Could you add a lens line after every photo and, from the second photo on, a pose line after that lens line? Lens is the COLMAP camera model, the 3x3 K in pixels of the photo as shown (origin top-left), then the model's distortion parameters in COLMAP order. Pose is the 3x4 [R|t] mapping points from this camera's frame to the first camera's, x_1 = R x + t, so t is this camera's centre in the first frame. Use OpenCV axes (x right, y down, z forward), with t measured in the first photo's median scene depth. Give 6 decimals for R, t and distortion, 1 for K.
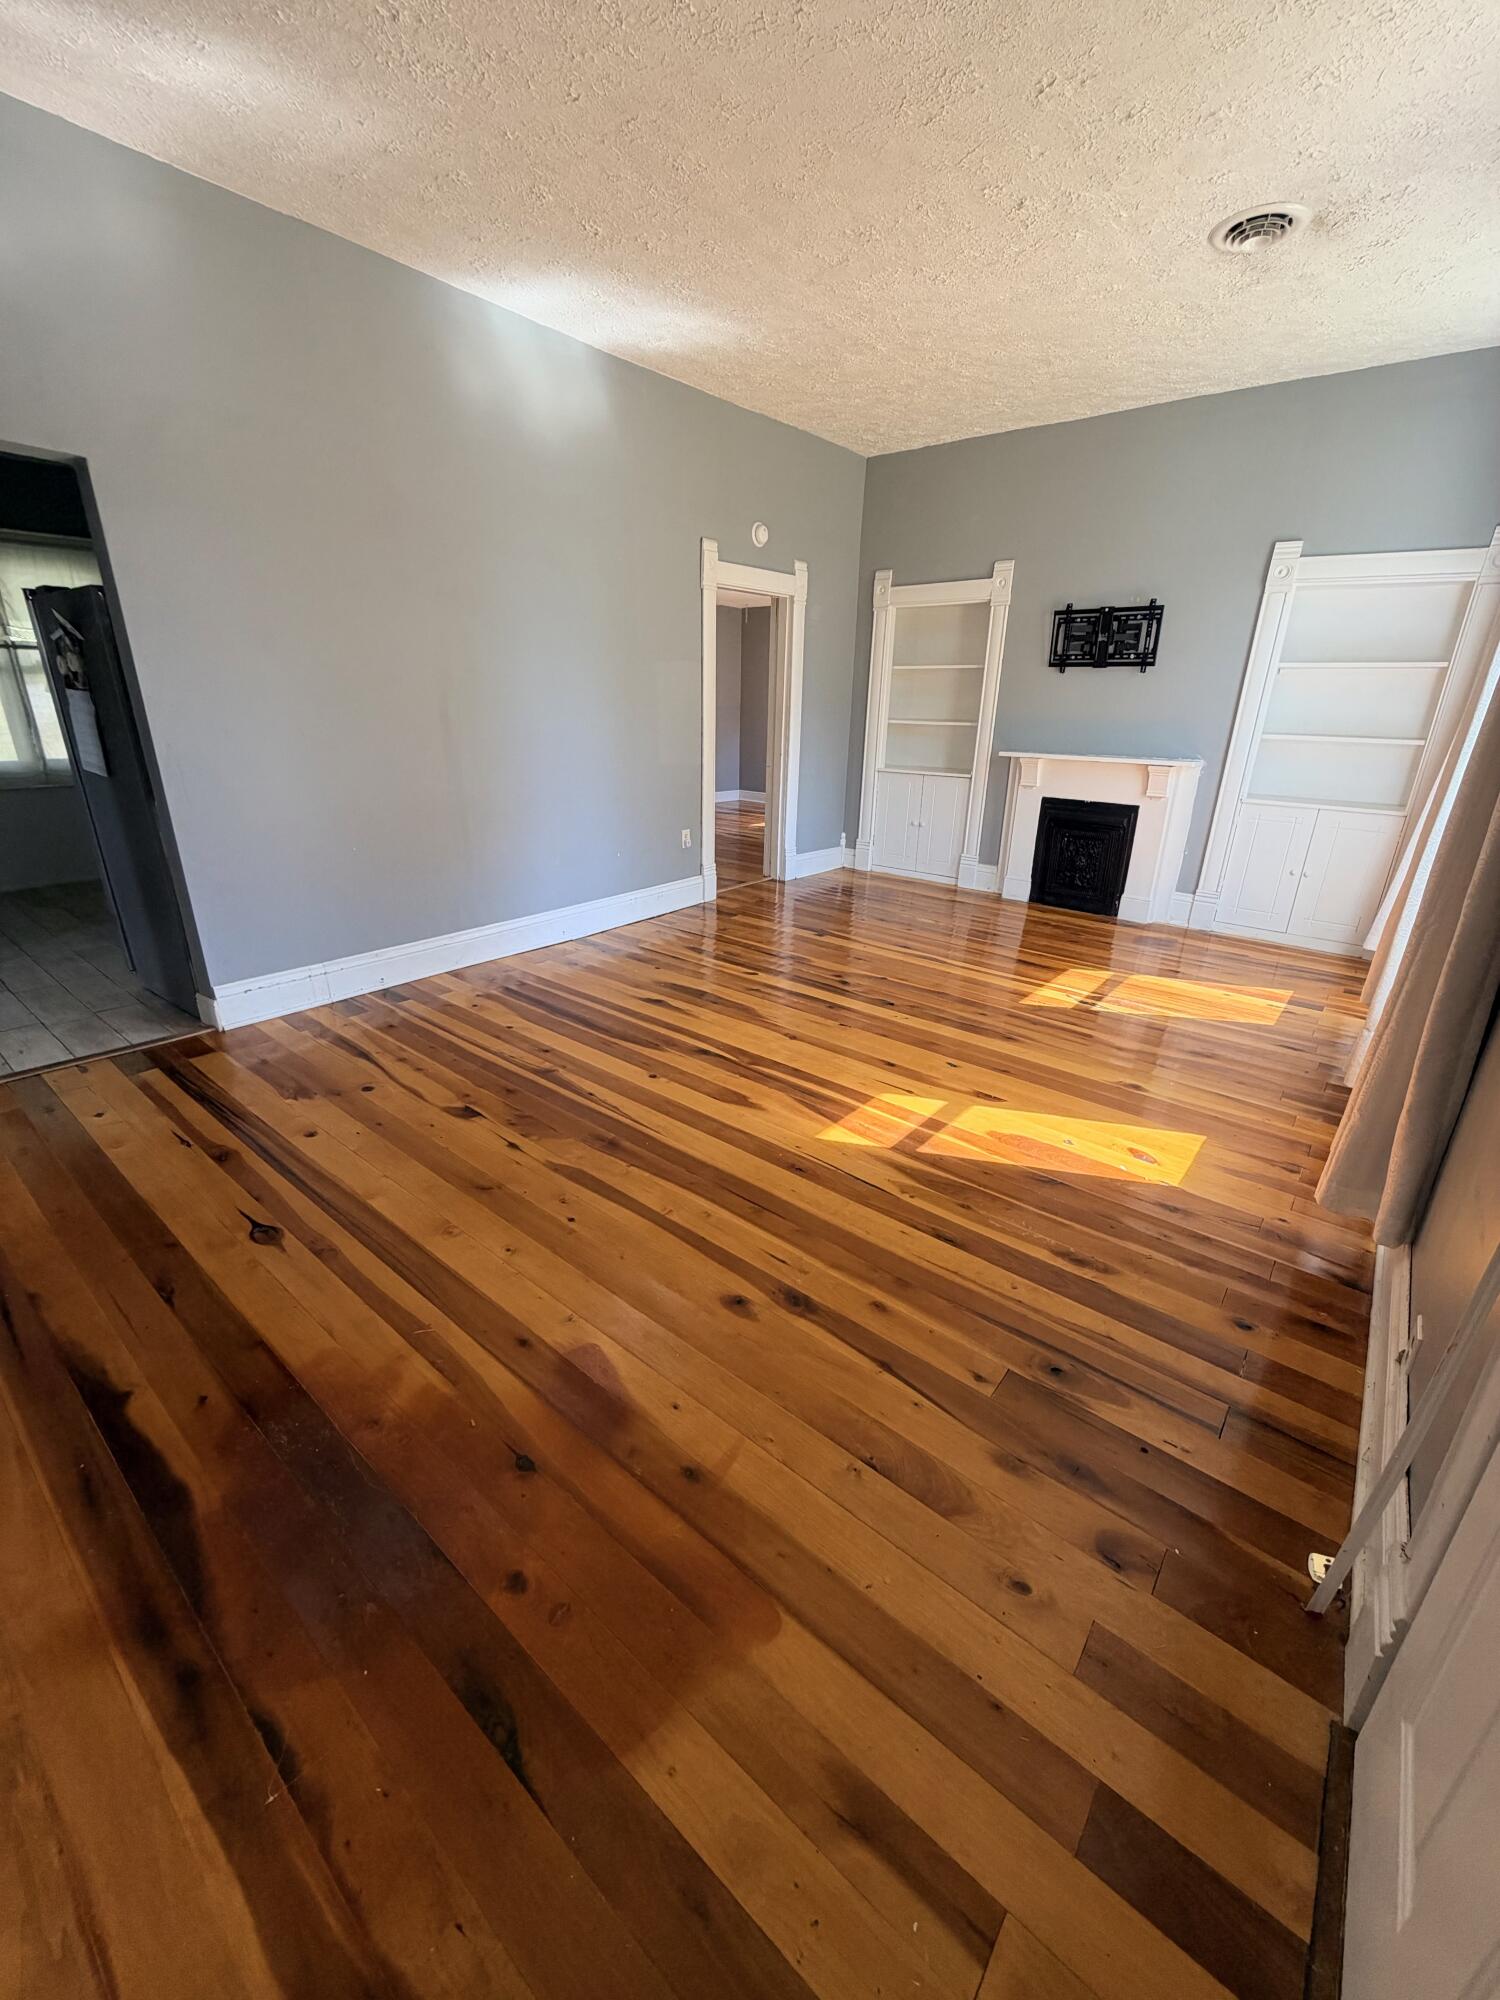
lens RADIAL K [[794.3, 0, 748.9], [0, 794.3, 998.1], [0, 0, 1]] dist [-0.001180, 0.000124]
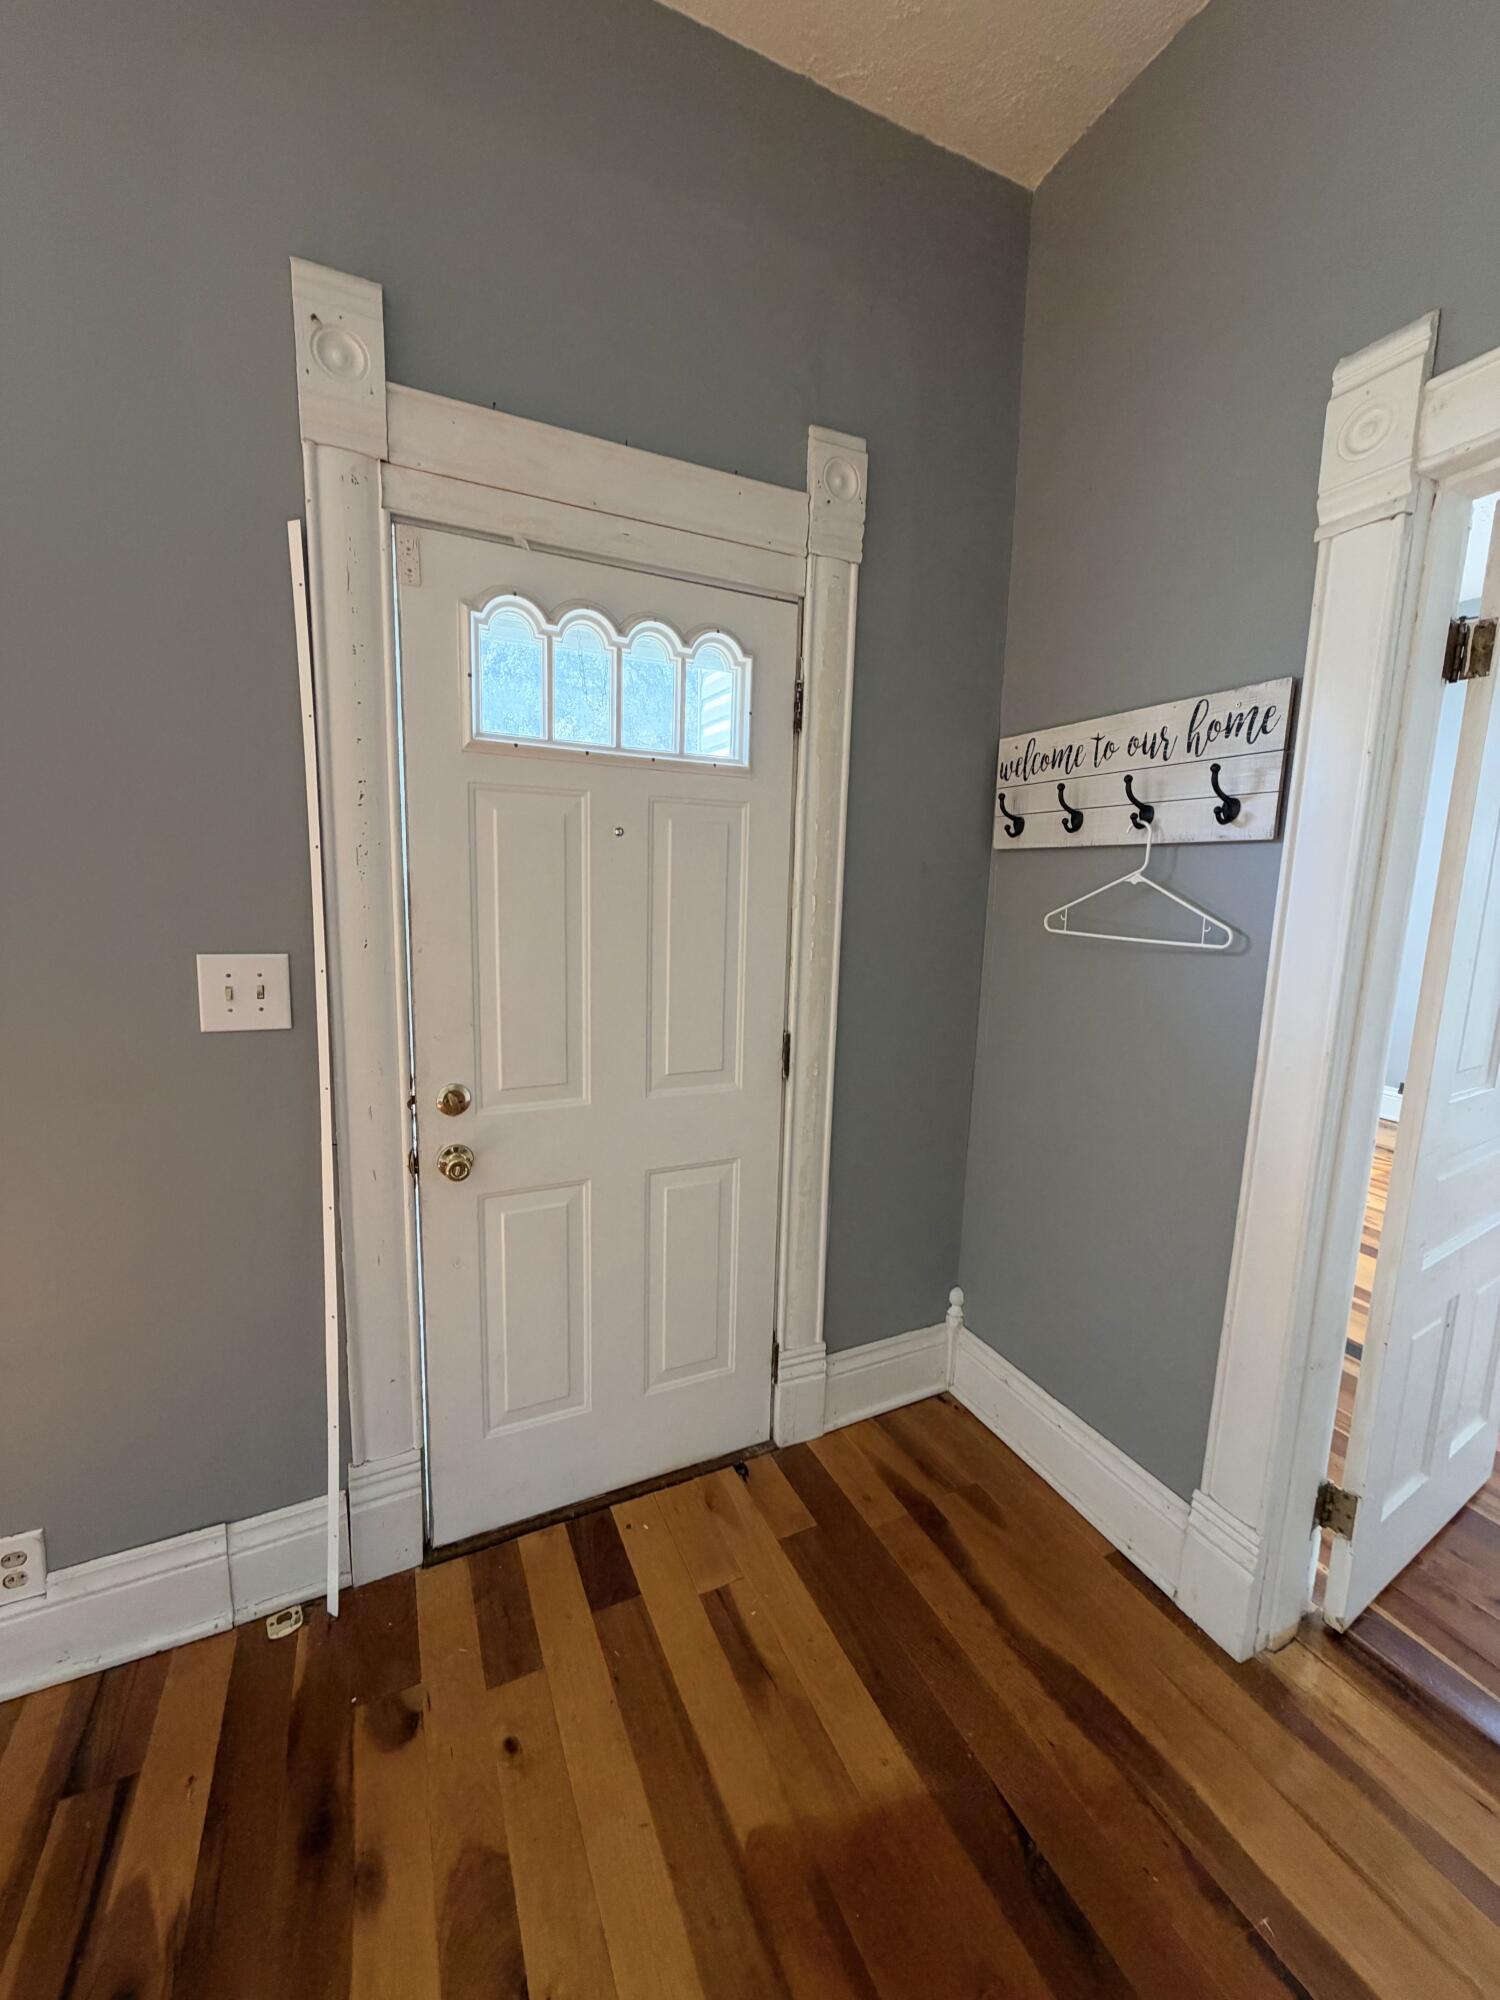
lens RADIAL K [[794.3, 0, 745.5], [0, 794.3, 999.7], [0, 0, 1]] dist [-0.001180, 0.000124]
pose [[-0.900845, -0.107932, 0.420509, -0.079049], [0.111385, 0.878720, 0.464159, -0.168762], [-0.419608, 0.464974, -0.779569, 0.409772]]
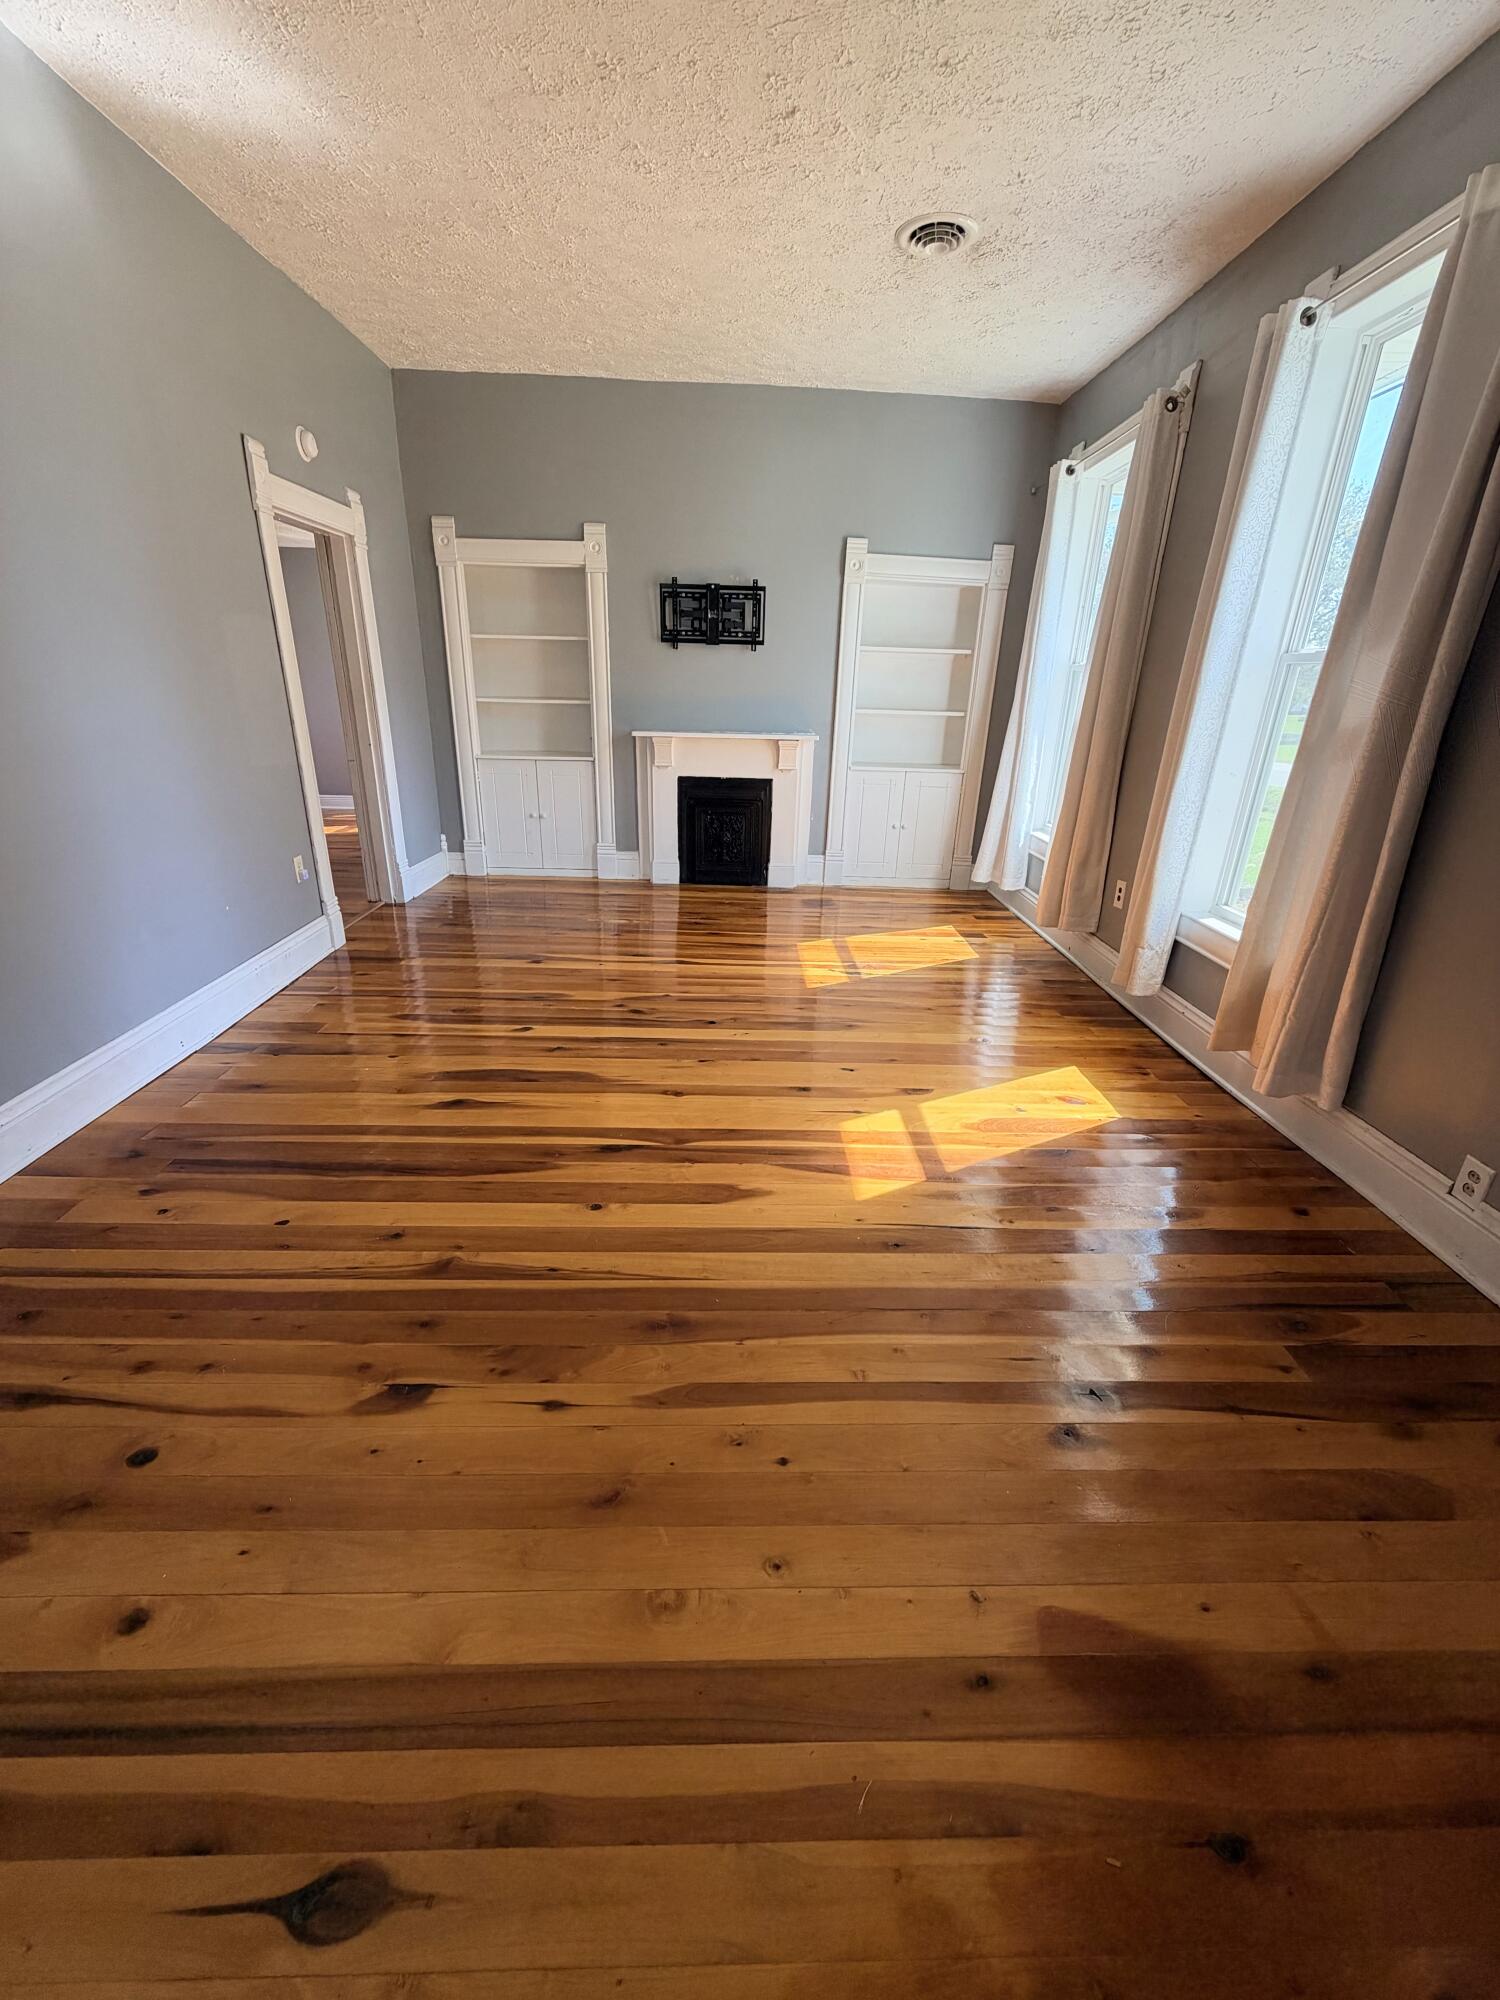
lens RADIAL K [[794.3, 0, 749.1], [0, 794.3, 997.6], [0, 0, 1]] dist [-0.001180, 0.000124]
pose [[0.757367, -0.237029, 0.608451, -0.319383], [0.218674, 0.970056, 0.105704, -0.102575], [-0.615286, 0.052996, 0.786521, 0.265760]]
